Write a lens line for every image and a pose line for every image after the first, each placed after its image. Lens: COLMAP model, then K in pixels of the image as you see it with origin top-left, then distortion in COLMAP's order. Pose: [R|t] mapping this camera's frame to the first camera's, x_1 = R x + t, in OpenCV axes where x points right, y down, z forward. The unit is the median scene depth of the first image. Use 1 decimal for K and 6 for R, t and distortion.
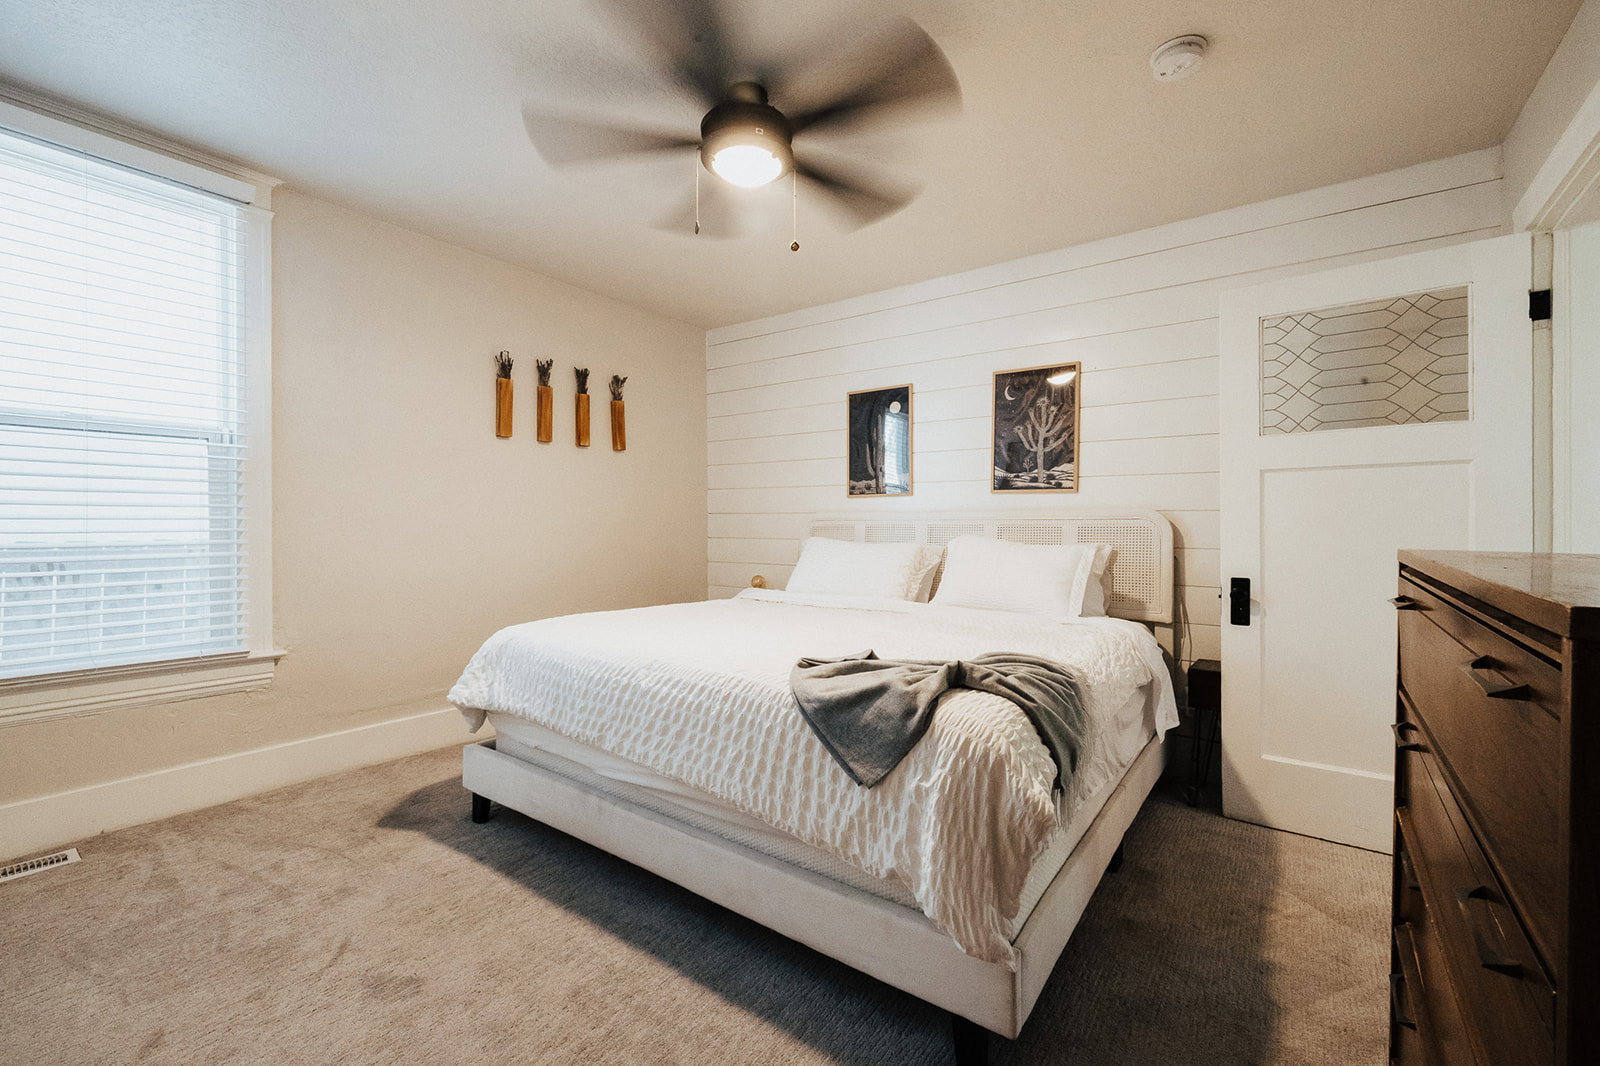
lens RADIAL K [[665.7, 0, 797.4], [0, 665.7, 528.1], [0, 0, 1]] dist [-0.003040, 0.000902]
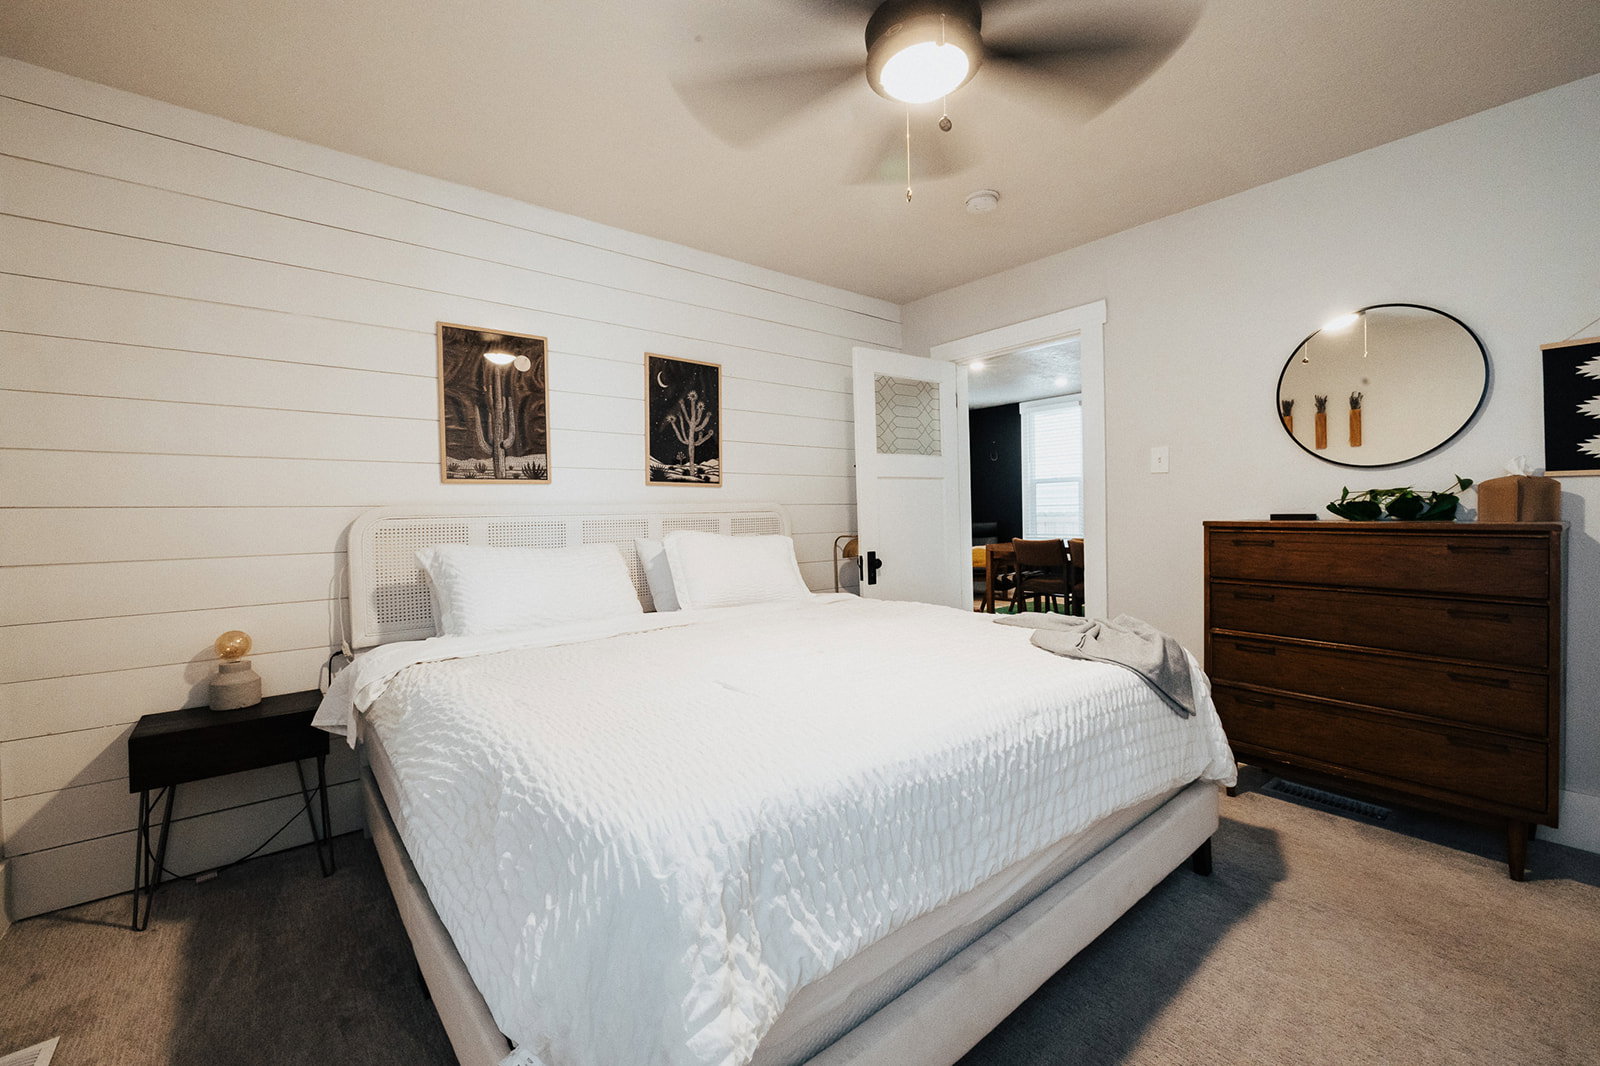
lens RADIAL K [[665.7, 0, 794.9], [0, 665.7, 521.3], [0, 0, 1]] dist [-0.003040, 0.000902]
pose [[0.229792, -0.025030, 0.972918, -0.578684], [0.020045, 0.999579, 0.020981, -0.017746], [-0.973033, 0.014681, 0.230197, 0.617346]]
